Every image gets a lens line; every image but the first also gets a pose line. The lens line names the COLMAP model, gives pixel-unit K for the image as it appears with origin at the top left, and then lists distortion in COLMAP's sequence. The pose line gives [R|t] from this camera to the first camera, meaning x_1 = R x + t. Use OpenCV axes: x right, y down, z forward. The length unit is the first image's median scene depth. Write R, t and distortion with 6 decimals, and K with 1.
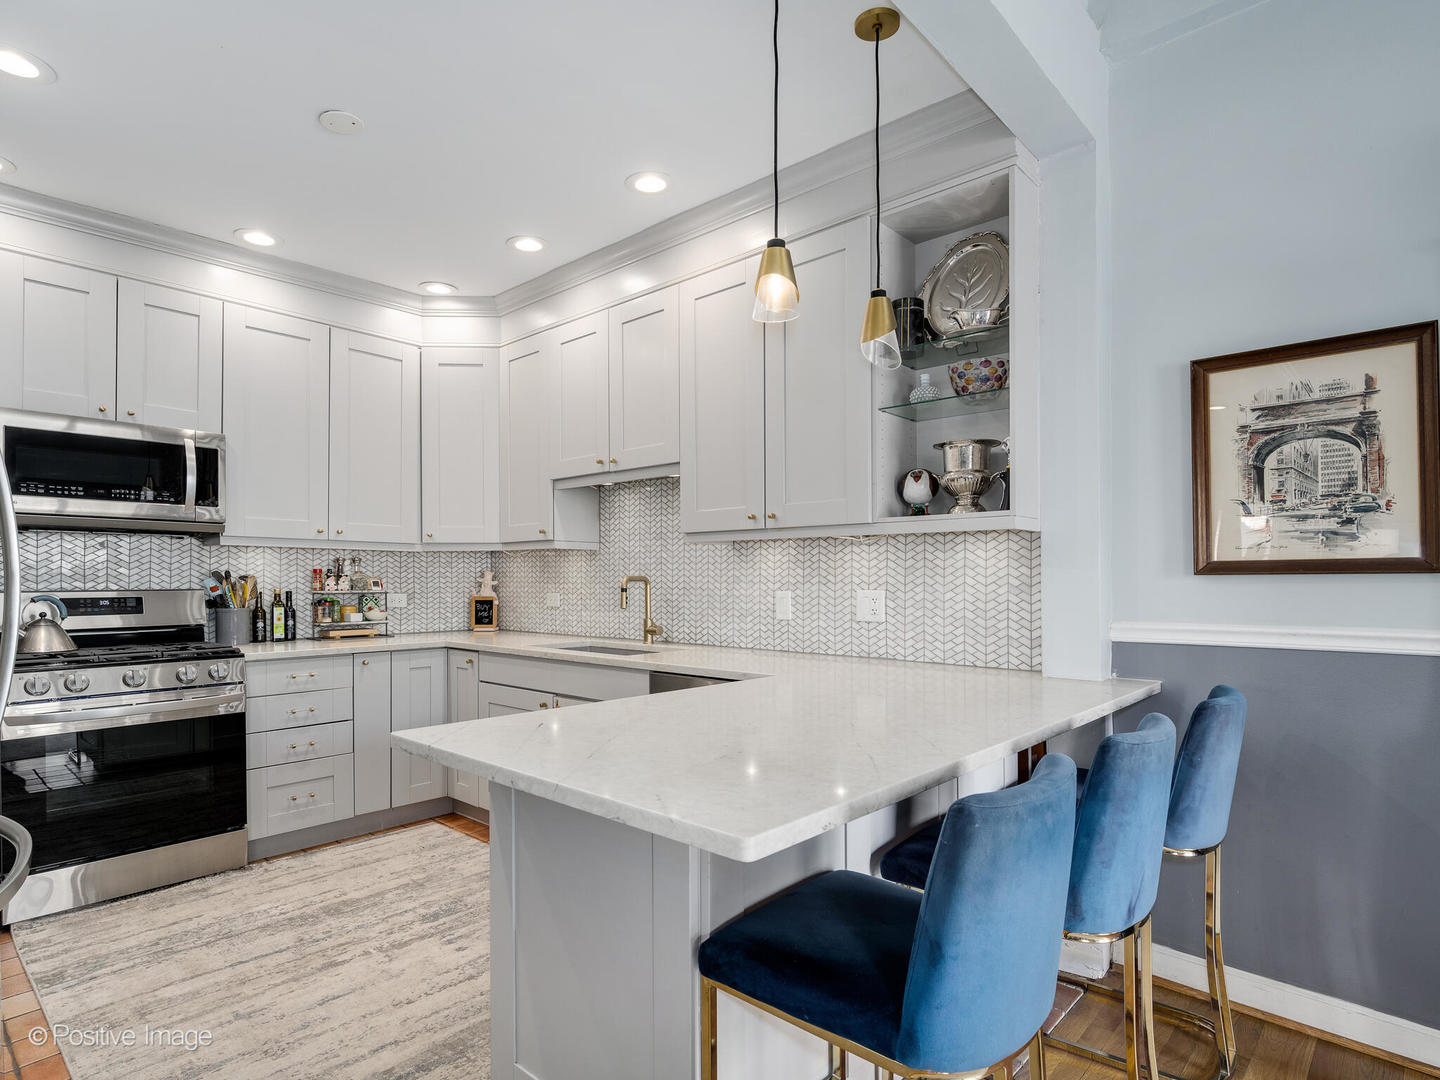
lens RADIAL K [[753.6, 0, 725.9], [0, 753.6, 585.3], [0, 0, 1]] dist [-0.007219, 0.001502]
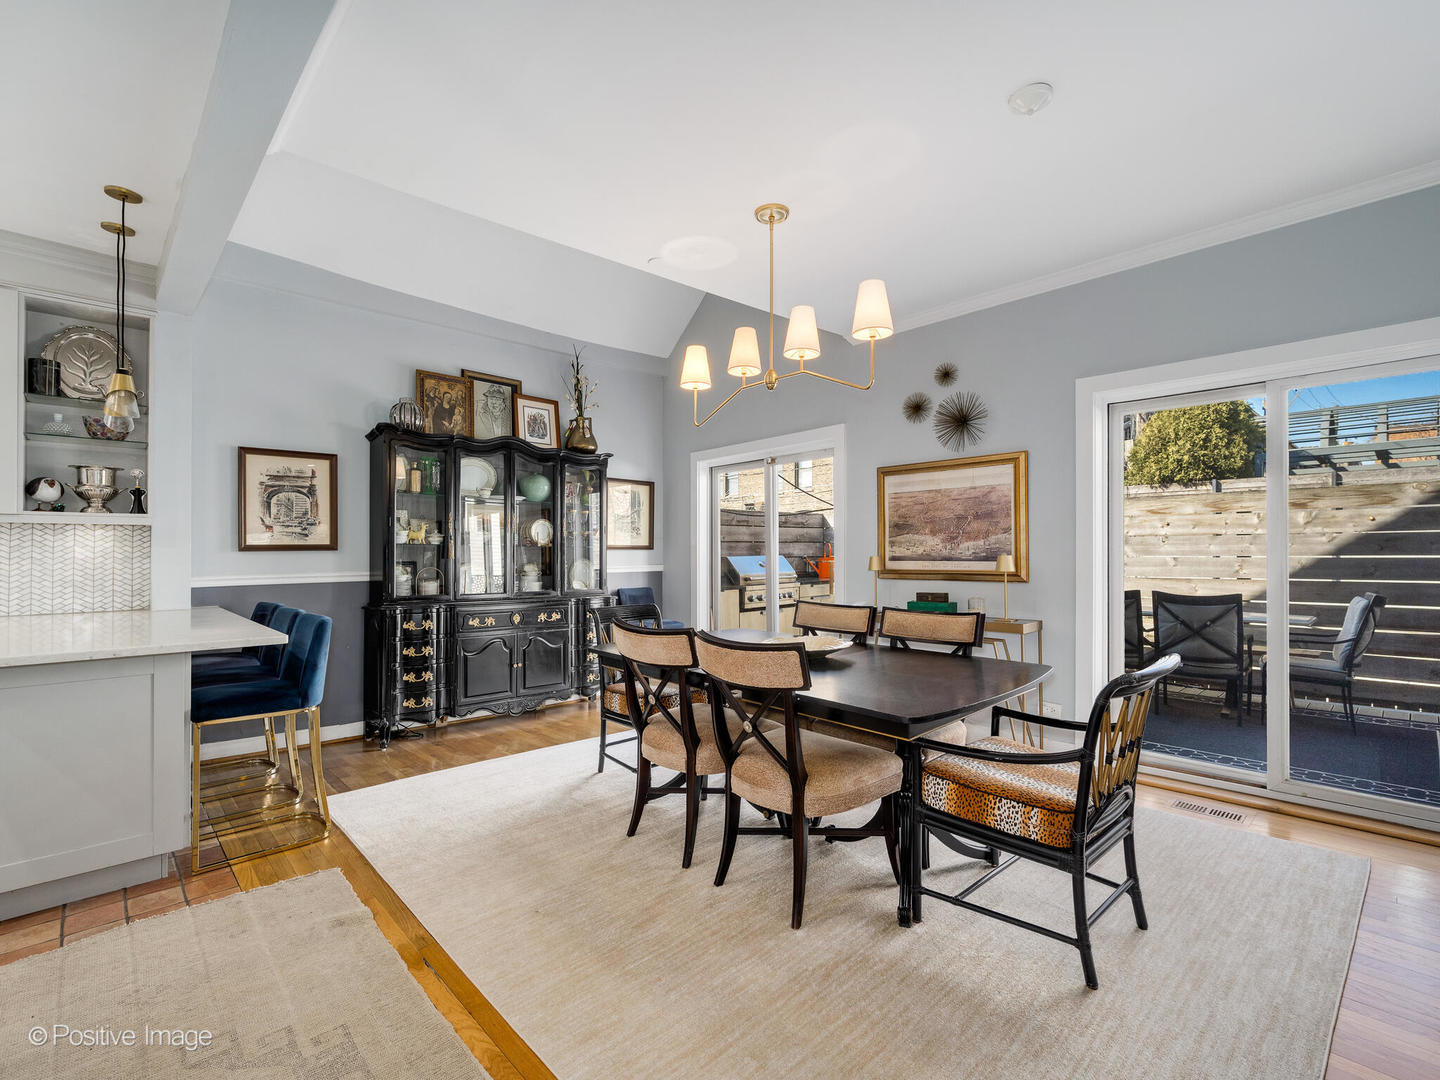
lens RADIAL K [[675.3, 0, 724.7], [0, 675.3, 551.0], [0, 0, 1]] dist [-0.005960, 0.001571]
pose [[0.080838, -0.002404, 0.996724, -0.772315], [0.011508, 0.999933, 0.001478, -0.001469], [-0.996661, 0.011351, 0.080860, -0.324675]]
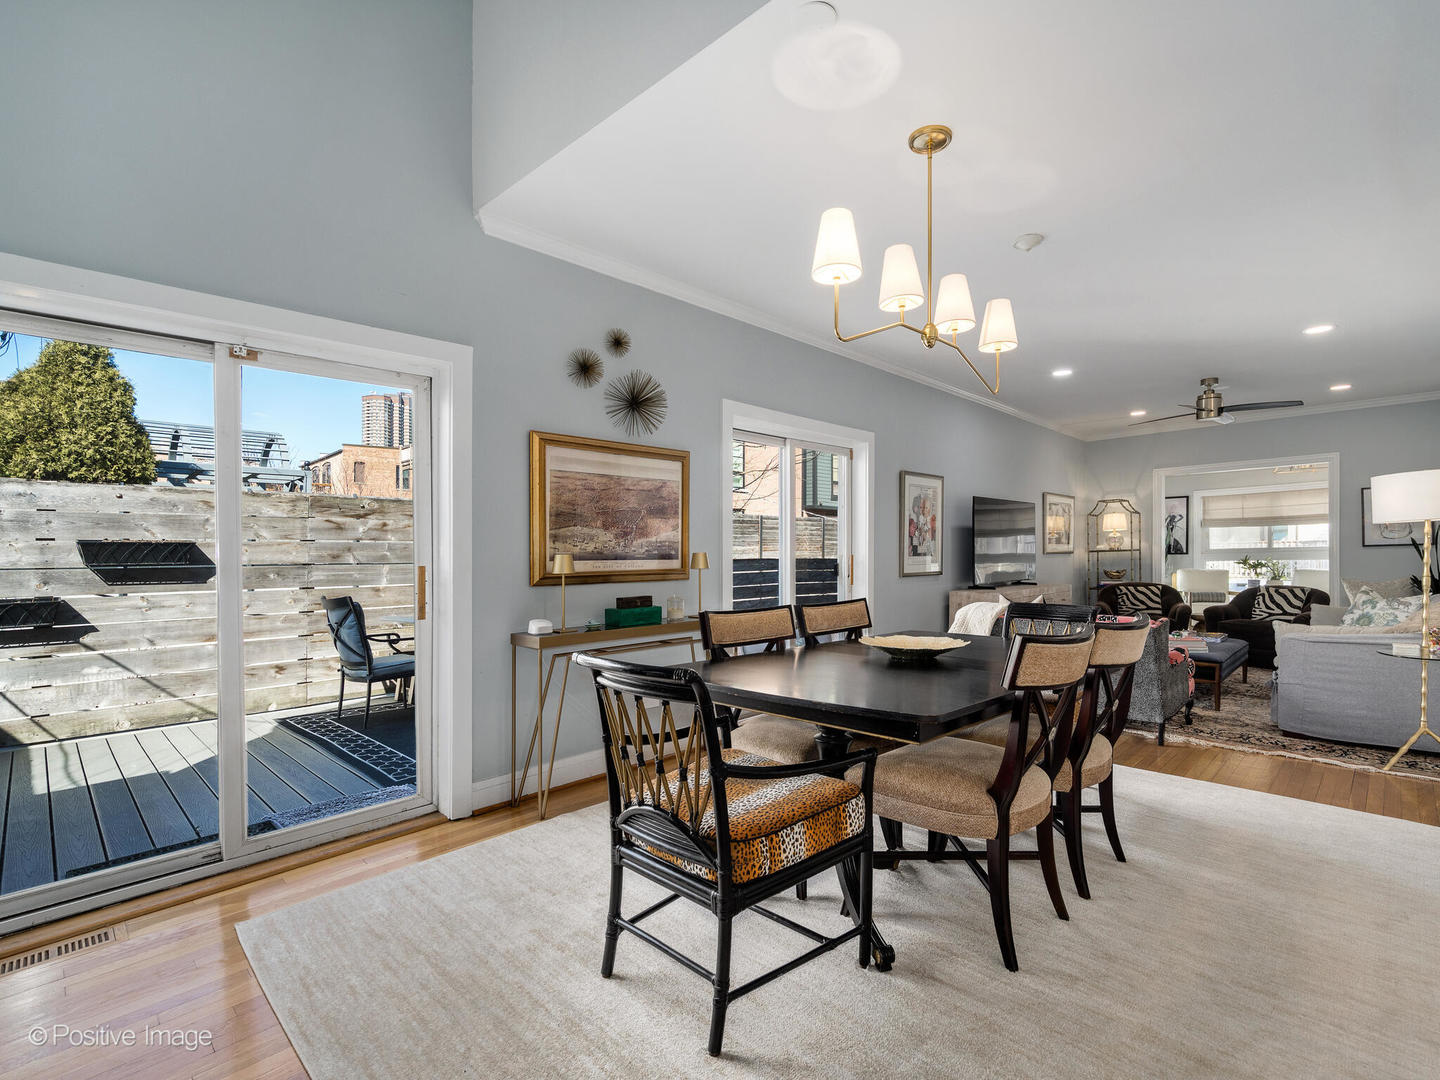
lens RADIAL K [[675.3, 0, 722.9], [0, 675.3, 560.6], [0, 0, 1]] dist [-0.005960, 0.001571]
pose [[-0.998901, 0.010850, 0.045602, 0.371126], [0.011246, 0.999901, 0.008434, 0.018117], [-0.045506, 0.008938, -0.998924, 0.480947]]
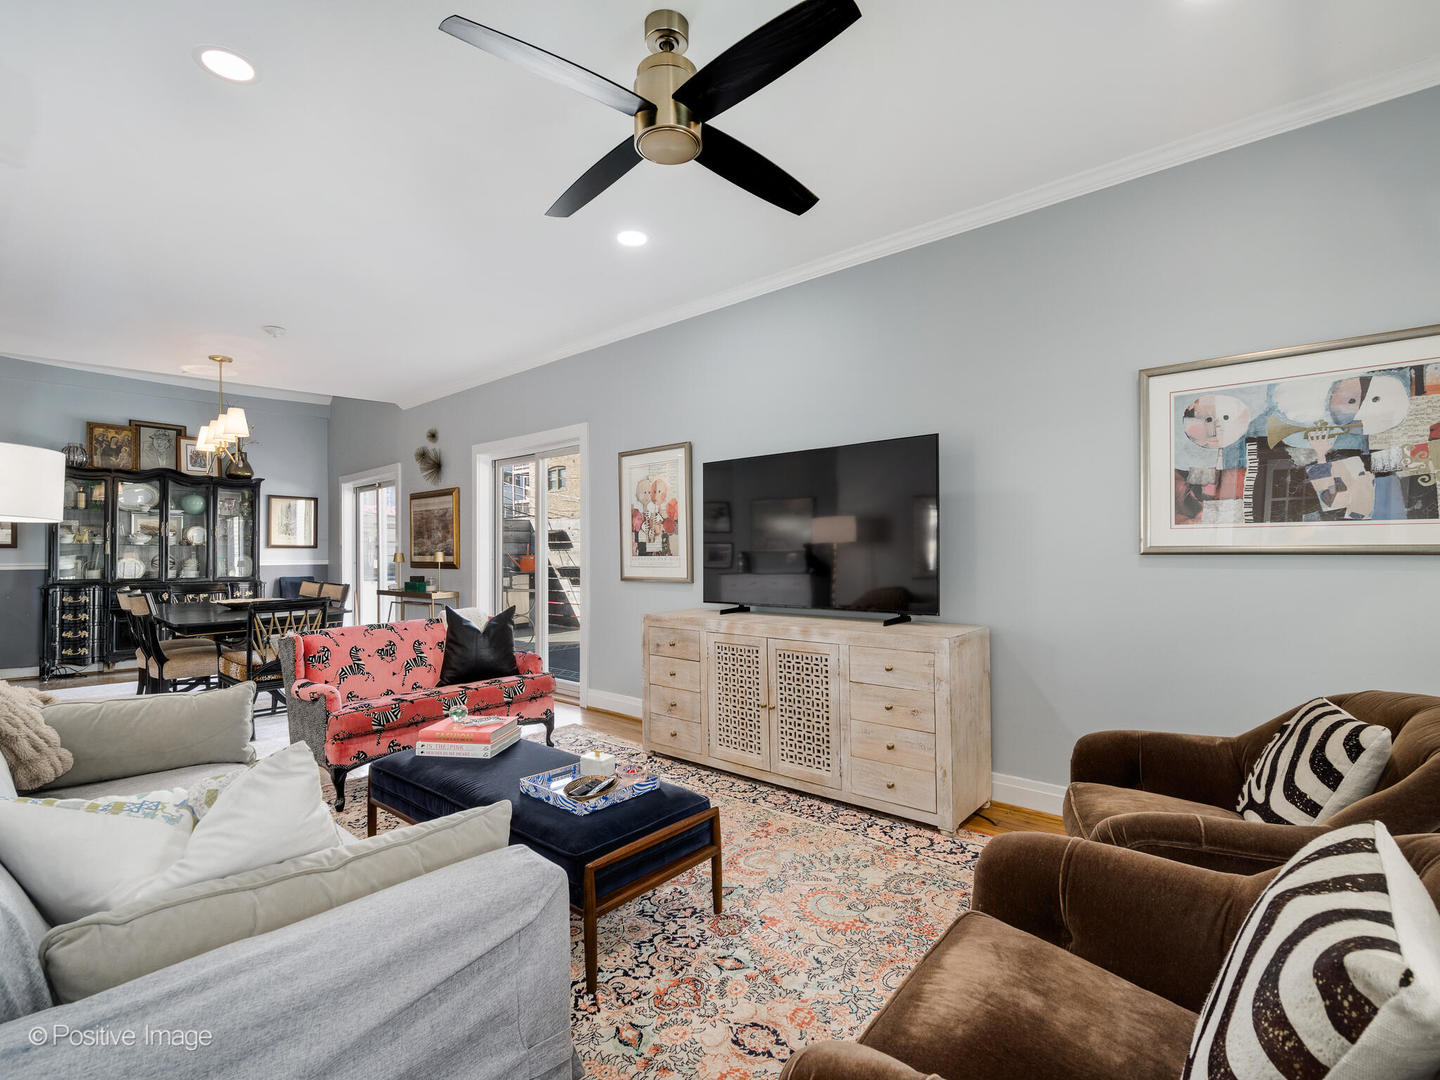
lens RADIAL K [[701.9, 0, 721.1], [0, 701.9, 543.6], [0, 0, 1]] dist [-0.005878, -0.000230]
pose [[-0.007883, 0.008897, 0.999929, -1.569973], [0.009787, 0.999913, -0.008820, 0.015833], [-0.999921, 0.009717, -0.007969, -1.526999]]
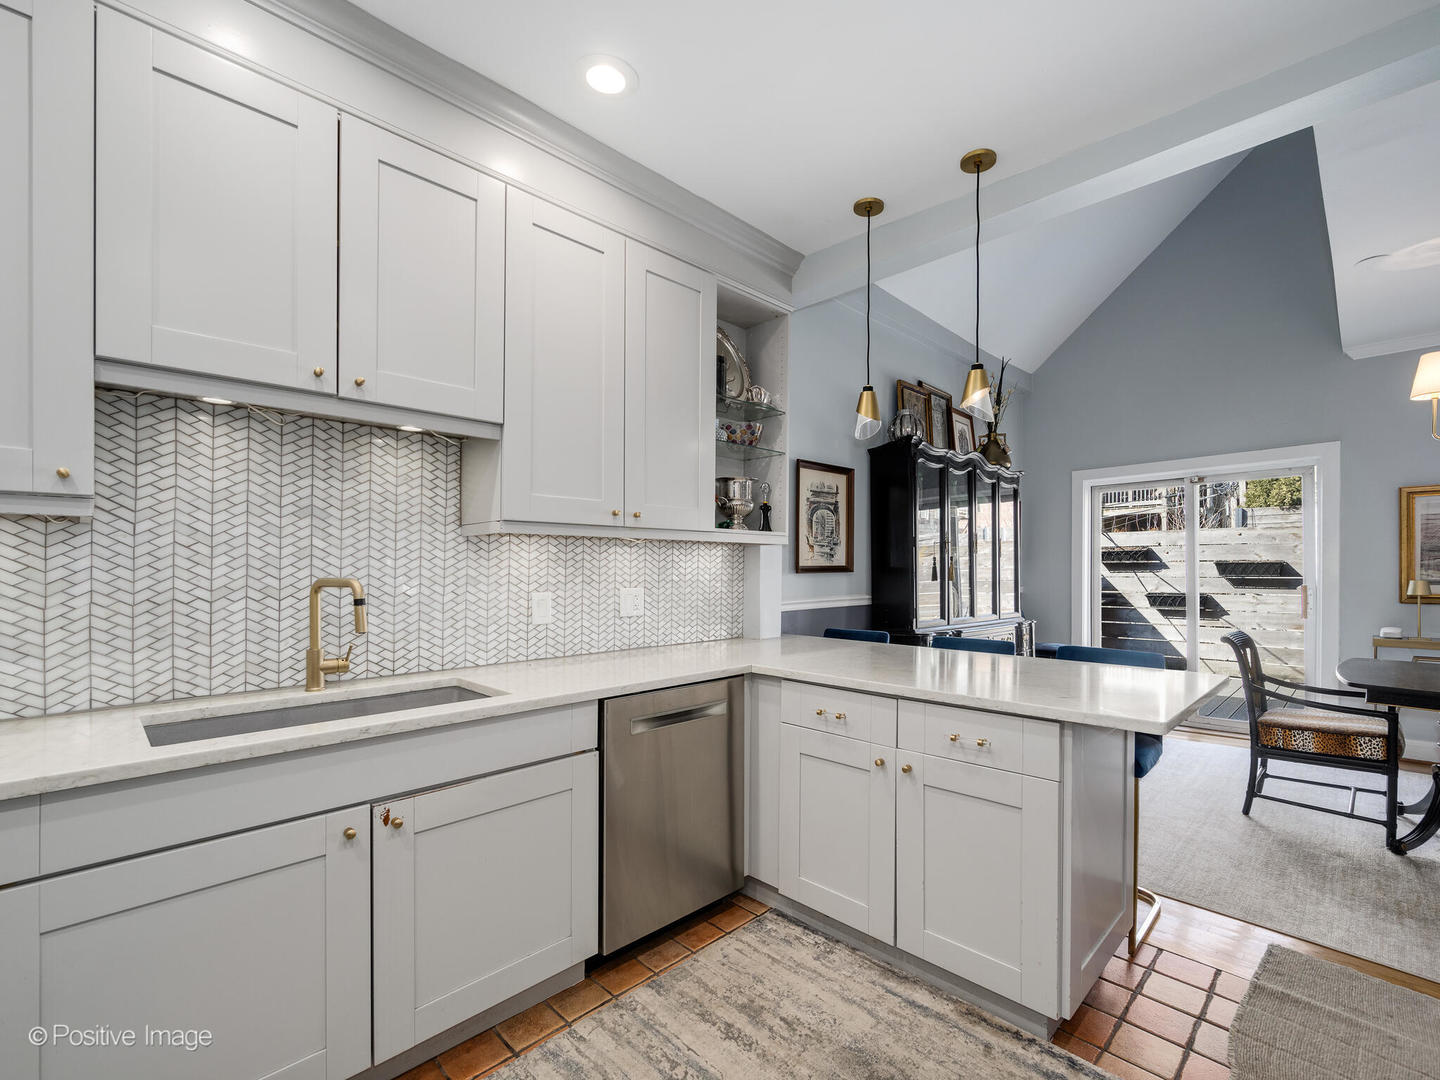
lens RADIAL K [[654.4, 0, 737.6], [0, 654.4, 564.7], [0, 0, 1]] dist [-0.002503, -0.000834]
pose [[0.052665, 0.003713, 0.998605, -0.714050], [0.007874, 0.999960, -0.004133, -0.020918], [-0.998581, 0.008080, 0.052633, 0.752362]]
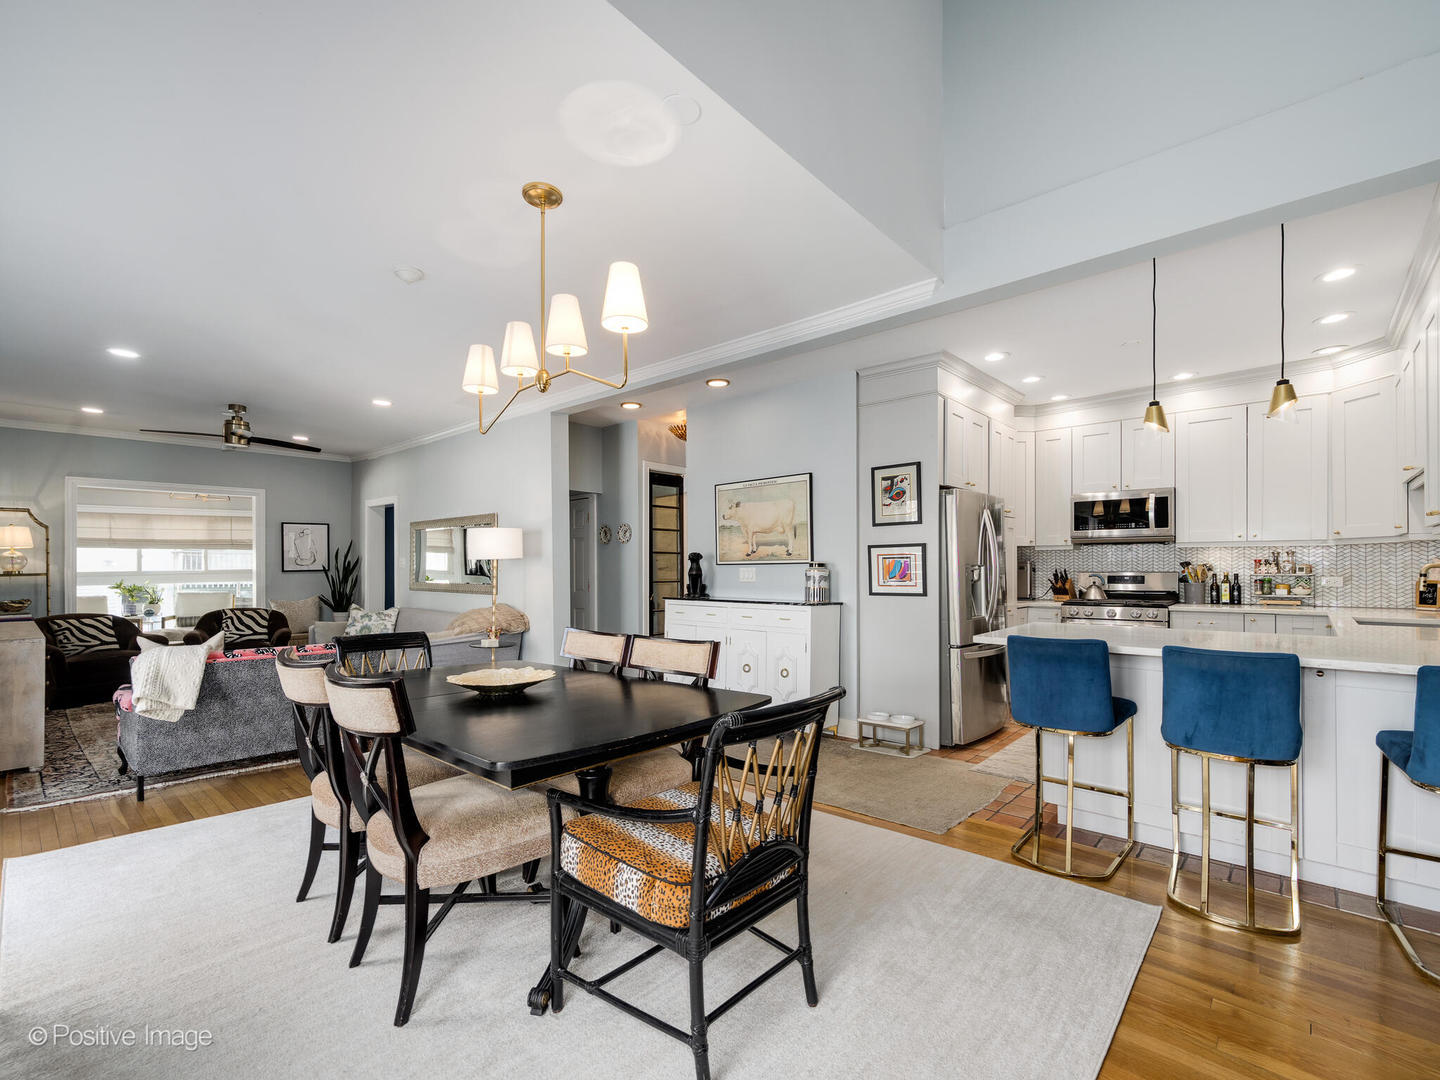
lens RADIAL K [[675.3, 0, 733.6], [0, 675.3, 578.7], [0, 0, 1]] dist [-0.005960, 0.001571]
pose [[0.009957, 0.017216, -0.999802, 0.997681], [-0.000937, 0.999851, 0.017208, -0.005733], [0.999950, 0.000766, 0.009972, -0.089338]]
